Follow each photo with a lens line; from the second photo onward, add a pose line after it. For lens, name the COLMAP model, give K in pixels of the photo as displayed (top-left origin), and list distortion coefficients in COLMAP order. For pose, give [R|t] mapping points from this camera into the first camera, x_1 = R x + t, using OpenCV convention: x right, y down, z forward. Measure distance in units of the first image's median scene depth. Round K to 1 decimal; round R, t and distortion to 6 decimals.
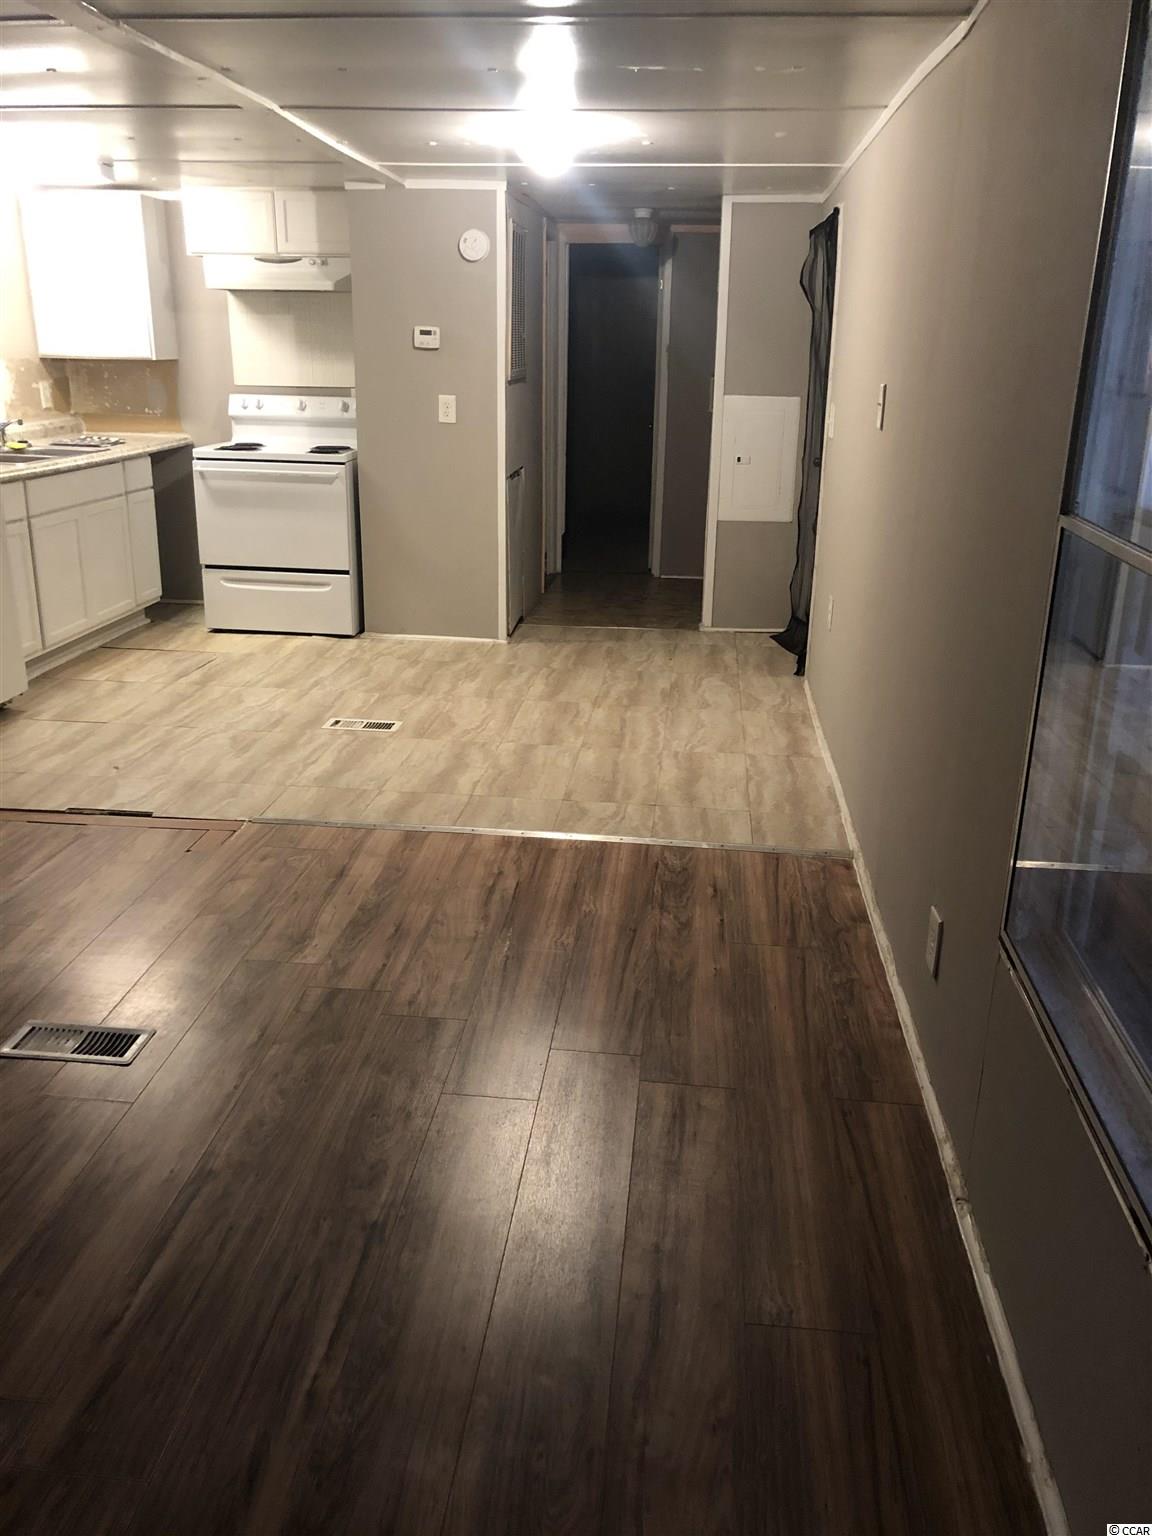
lens RADIAL K [[1253.9, 0, 576.0], [0, 1253.9, 768.0], [0, 0, 1]] dist [0.086513, -0.131023]
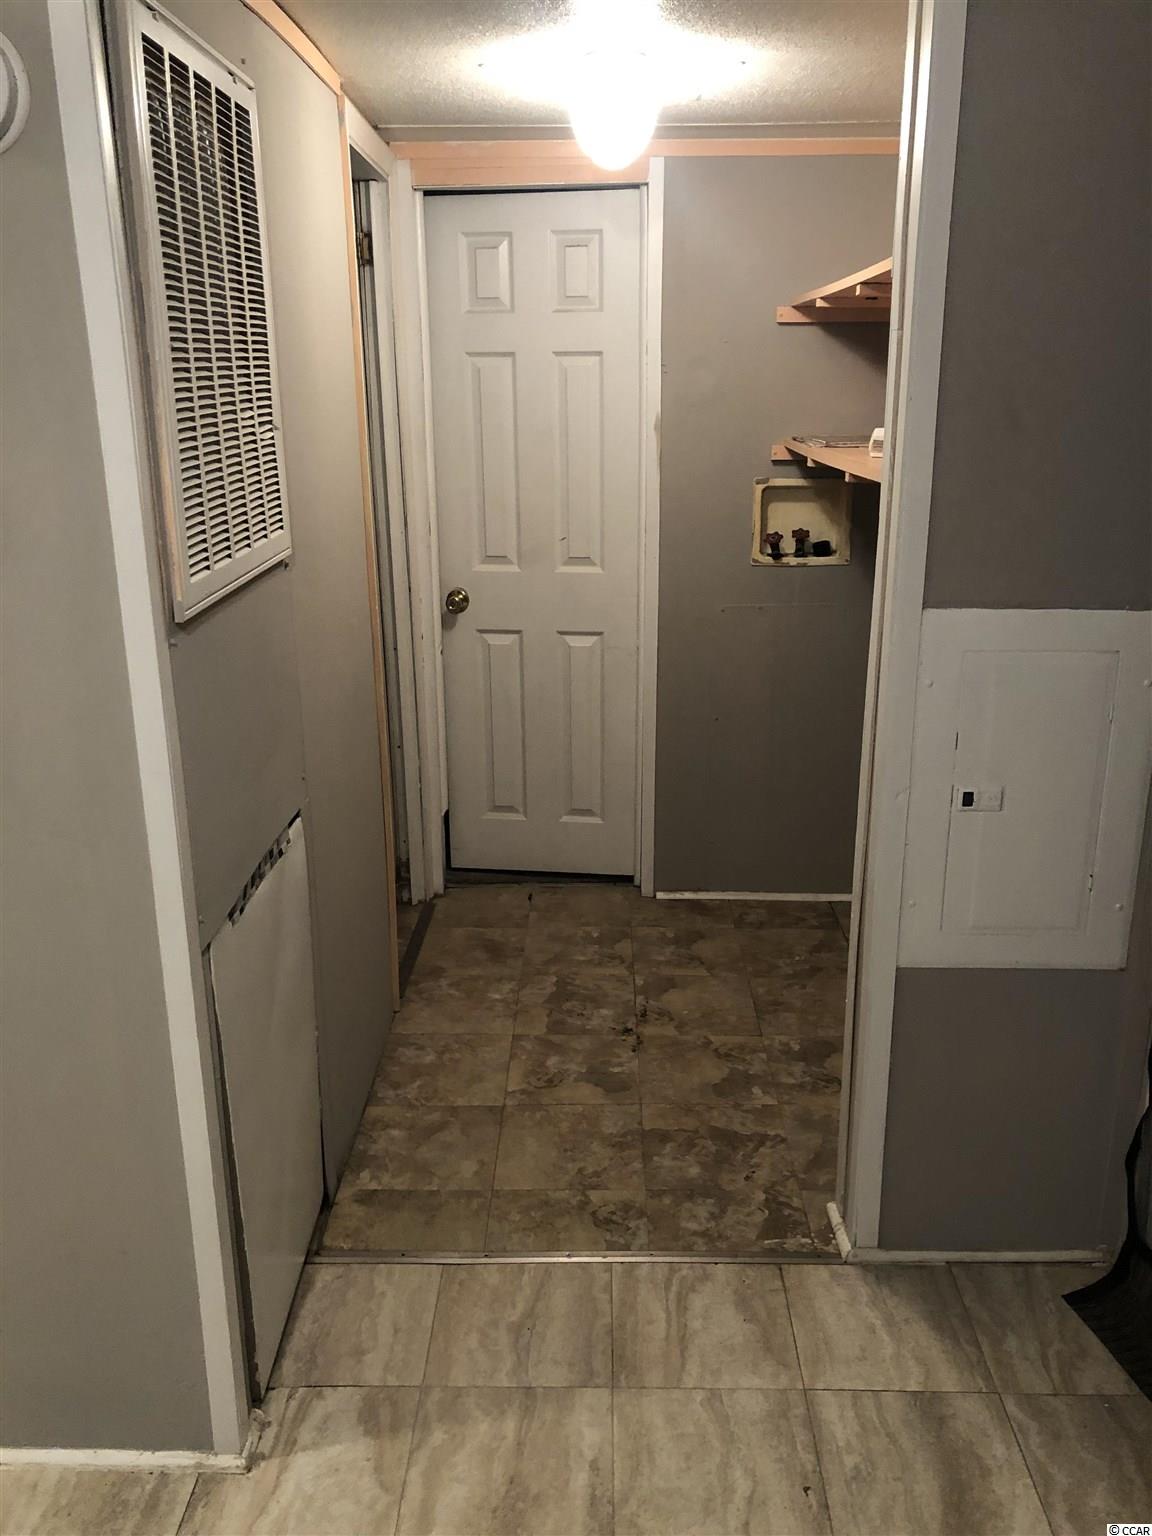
lens RADIAL K [[1253.9, 0, 576.0], [0, 1253.9, 768.0], [0, 0, 1]] dist [0.086513, -0.131023]
pose [[0.996348, -0.044972, 0.072588, 0.011385], [0.046295, 0.998789, -0.016644, -0.377666], [-0.071751, 0.019944, 0.997223, 1.038928]]
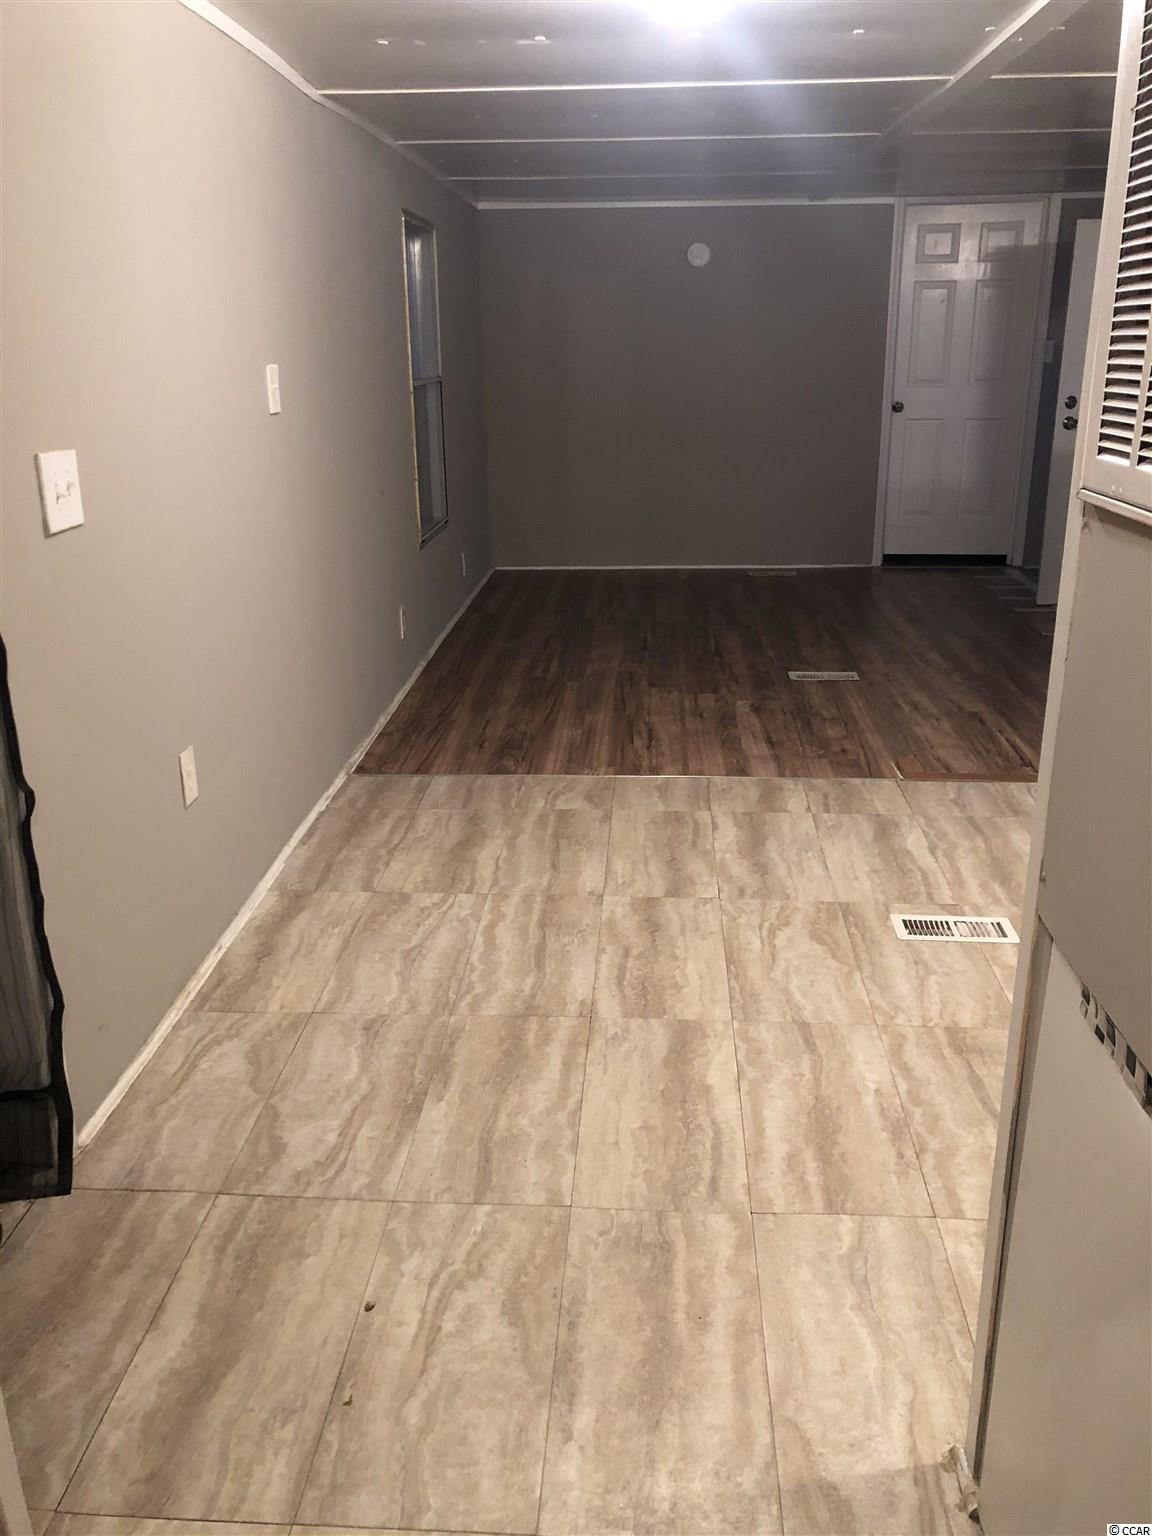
lens RADIAL K [[1253.9, 0, 576.0], [0, 1253.9, 768.0], [0, 0, 1]] dist [0.086513, -0.131023]
pose [[-0.999255, 0.002529, -0.038507, 0.050945], [-0.021417, 0.793720, 0.607906, -0.554018], [0.032101, 0.608278, -0.793075, 1.672976]]
